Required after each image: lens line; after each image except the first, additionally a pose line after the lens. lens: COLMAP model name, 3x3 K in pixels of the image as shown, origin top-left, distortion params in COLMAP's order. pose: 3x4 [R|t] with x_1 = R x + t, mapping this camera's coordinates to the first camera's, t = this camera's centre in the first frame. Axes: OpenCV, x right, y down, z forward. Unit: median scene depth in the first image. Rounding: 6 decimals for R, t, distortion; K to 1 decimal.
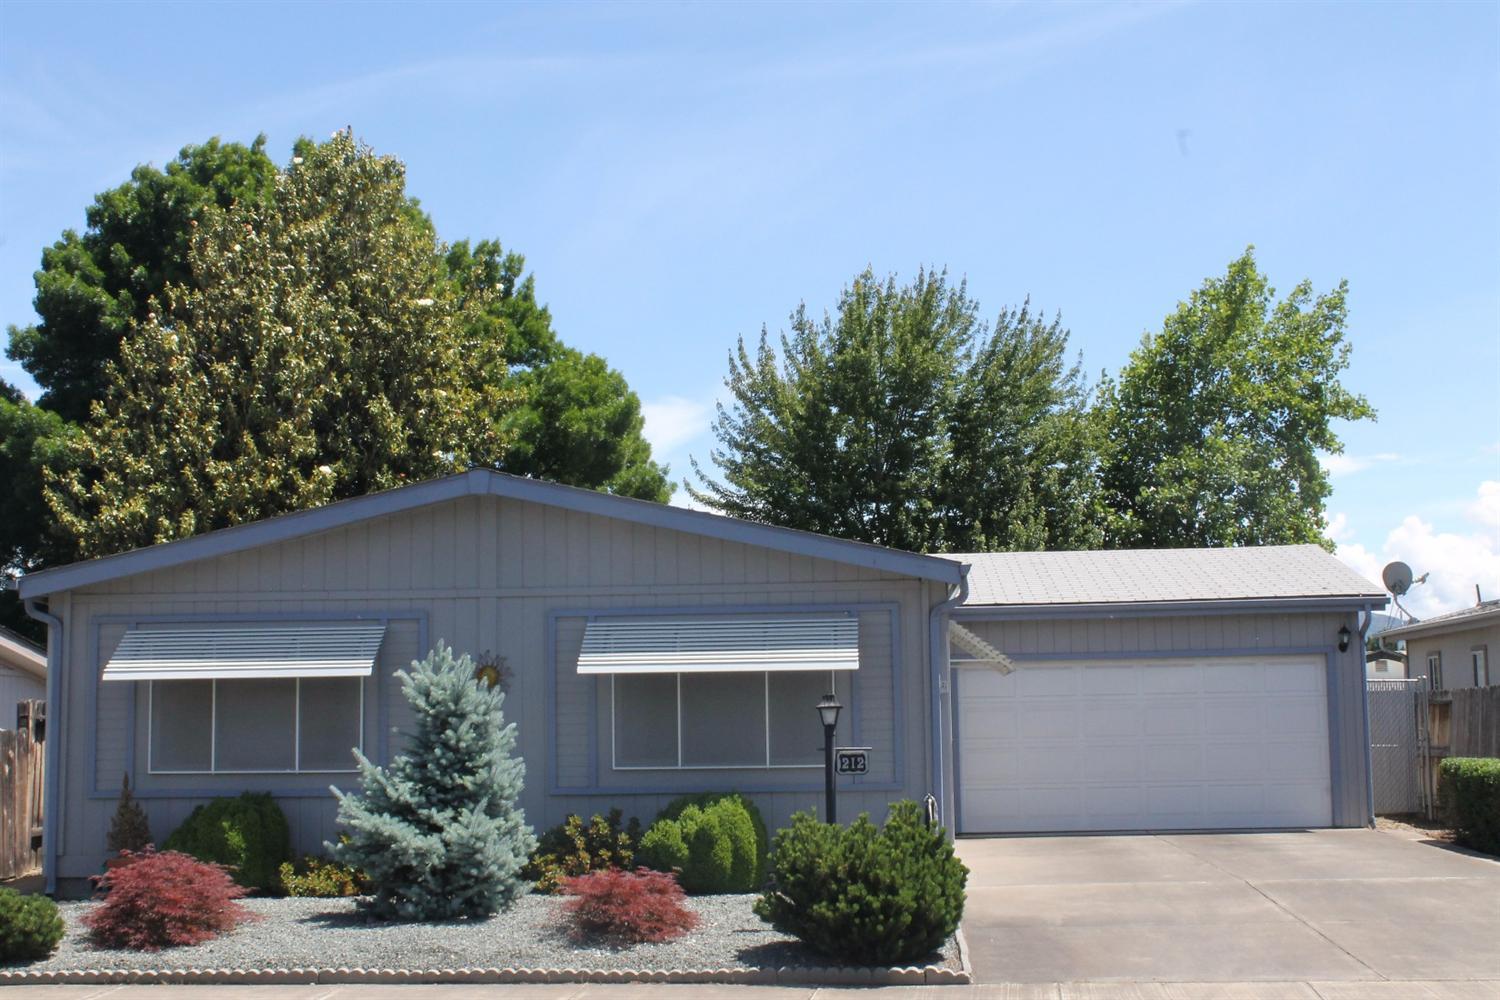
lens RADIAL K [[1969.4, 0, 750.0], [0, 1969.4, 500.0], [0, 0, 1]] dist [-0.072310, -0.021872]
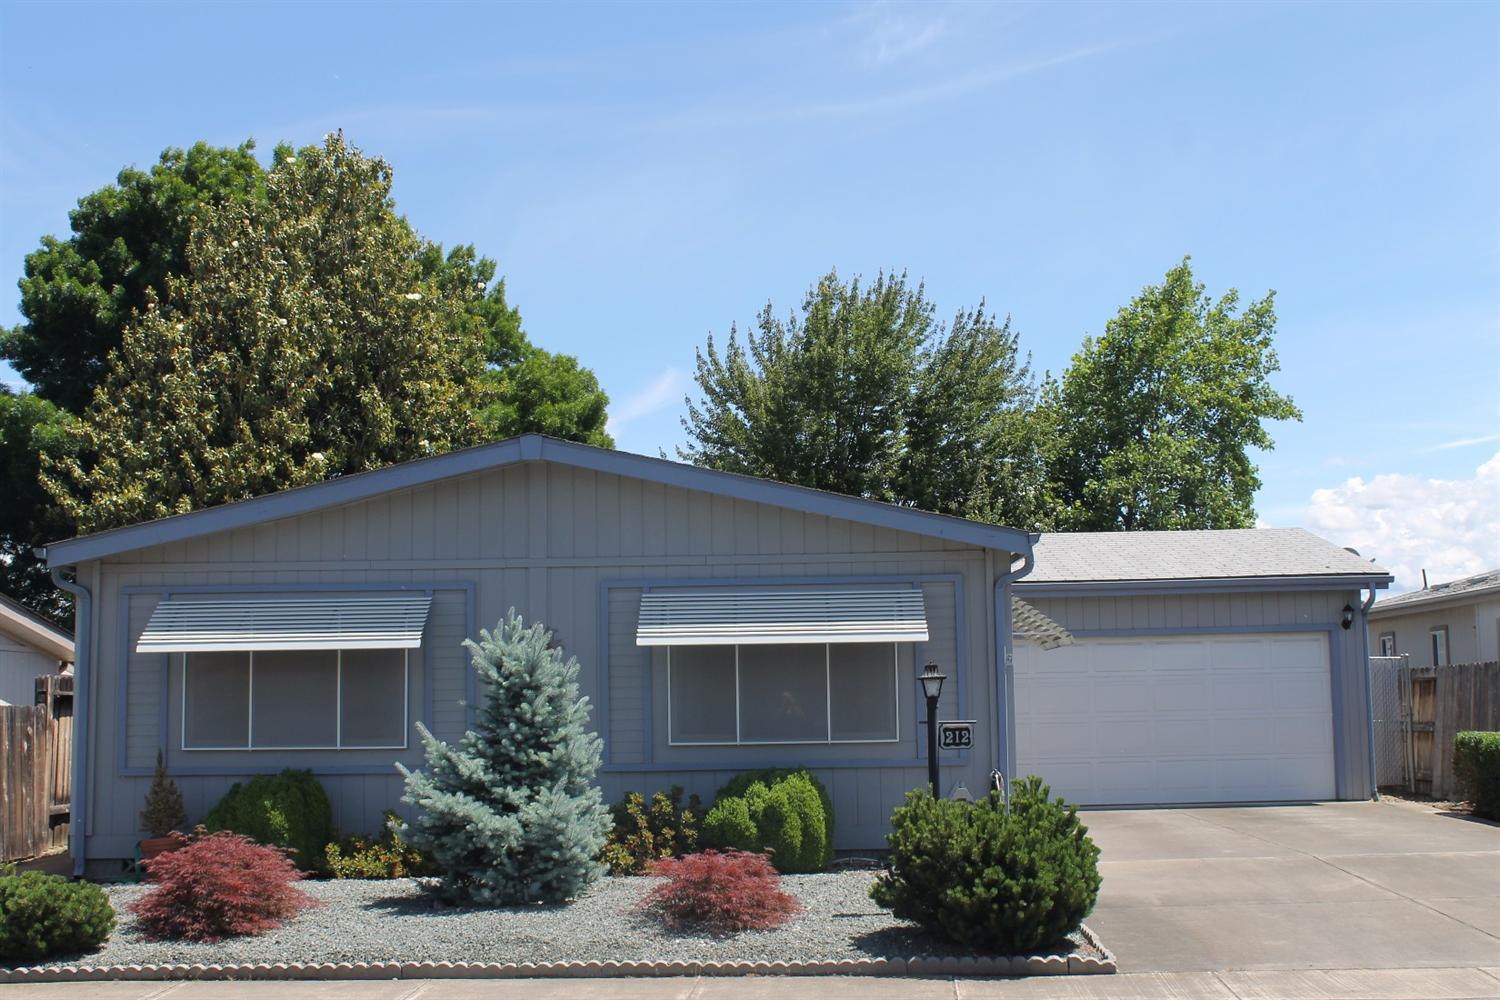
lens RADIAL K [[1787.5, 0, 750.0], [0, 1787.5, 500.0], [0, 0, 1]] dist [-0.102522, 0.037830]
pose [[0.998892, 0.004360, 0.046869, -0.059258], [-0.004275, 0.999989, -0.001928, 0.014751], [-0.046877, 0.001725, 0.998899, 0.099937]]
